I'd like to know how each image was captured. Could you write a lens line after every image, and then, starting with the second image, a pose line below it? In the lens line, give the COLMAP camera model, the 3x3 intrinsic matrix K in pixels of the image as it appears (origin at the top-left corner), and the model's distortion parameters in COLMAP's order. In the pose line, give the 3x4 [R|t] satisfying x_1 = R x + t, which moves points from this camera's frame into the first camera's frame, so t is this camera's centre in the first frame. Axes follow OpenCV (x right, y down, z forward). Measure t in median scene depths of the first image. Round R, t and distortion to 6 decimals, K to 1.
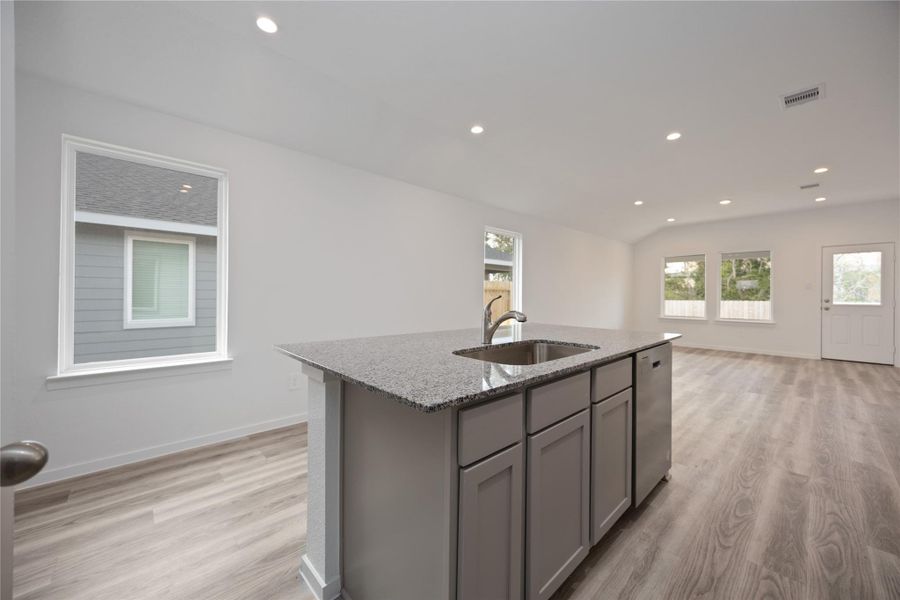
lens RADIAL K [[339.8, 0, 456.9], [0, 339.8, 298.9], [0, 0, 1]] dist [-0.004597, 0.000154]
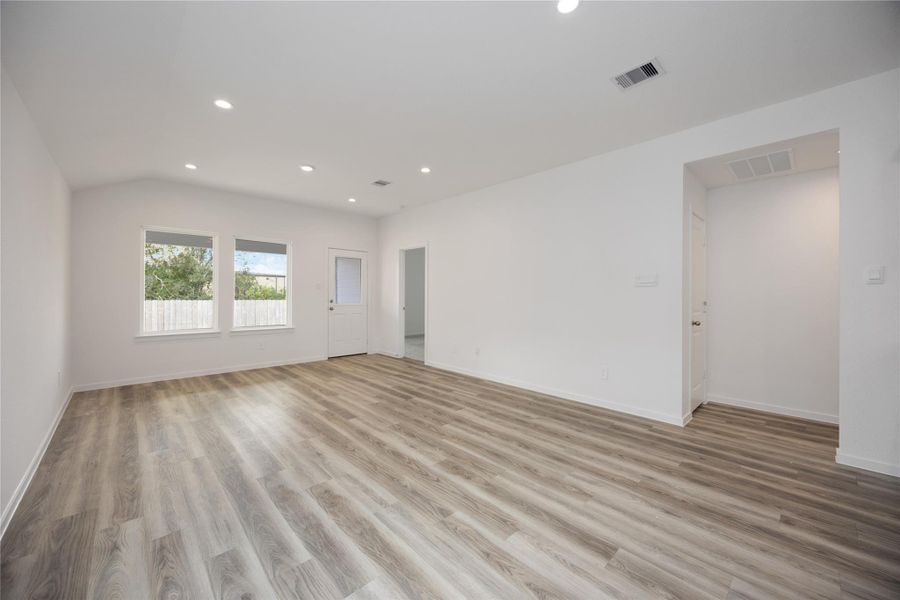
lens RADIAL K [[339.8, 0, 451.1], [0, 339.8, 289.4], [0, 0, 1]] dist [-0.004597, 0.000154]
pose [[0.001417, 0.017198, 0.999851, 0.056047], [0.001246, 0.999851, -0.017200, -0.012224], [-0.999998, 0.001271, 0.001396, 0.623255]]
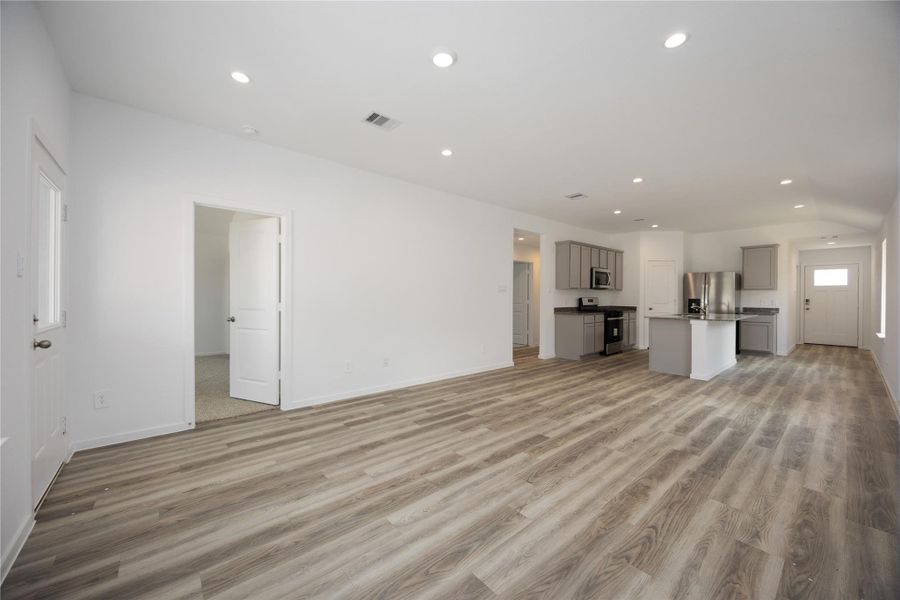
lens RADIAL K [[339.8, 0, 441.1], [0, 339.8, 300.6], [0, 0, 1]] dist [-0.004597, 0.000154]
pose [[-0.997429, -0.002623, 0.071607, 0.690323], [-0.001253, 0.999816, 0.019164, -0.020704], [-0.071644, 0.019025, -0.997249, 1.252023]]
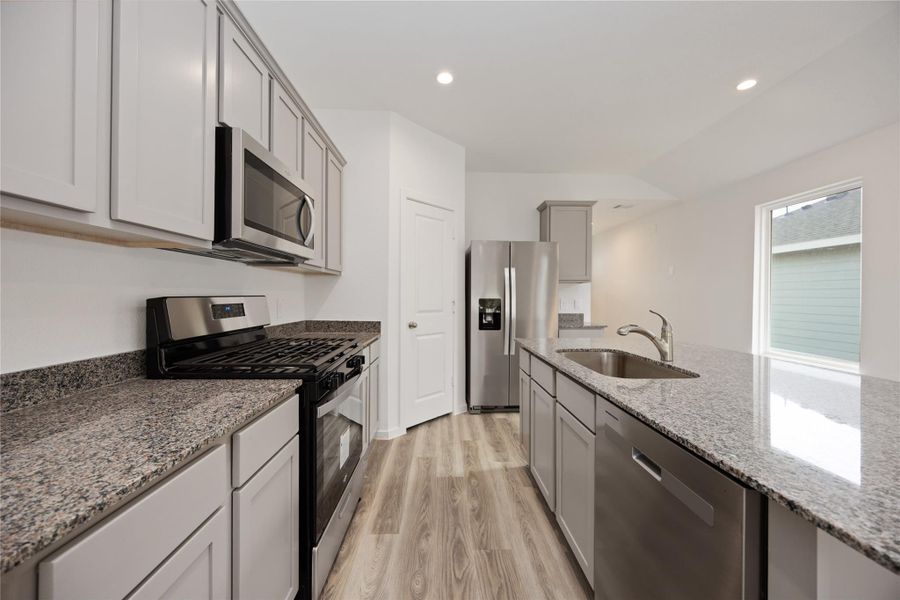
lens RADIAL K [[339.8, 0, 444.8], [0, 339.8, 296.8], [0, 0, 1]] dist [-0.004597, 0.000154]
pose [[-0.680250, 0.004316, -0.732968, 0.329571], [-0.005718, 0.999921, 0.011195, -0.012050], [0.732958, 0.011806, -0.680171, 0.317846]]
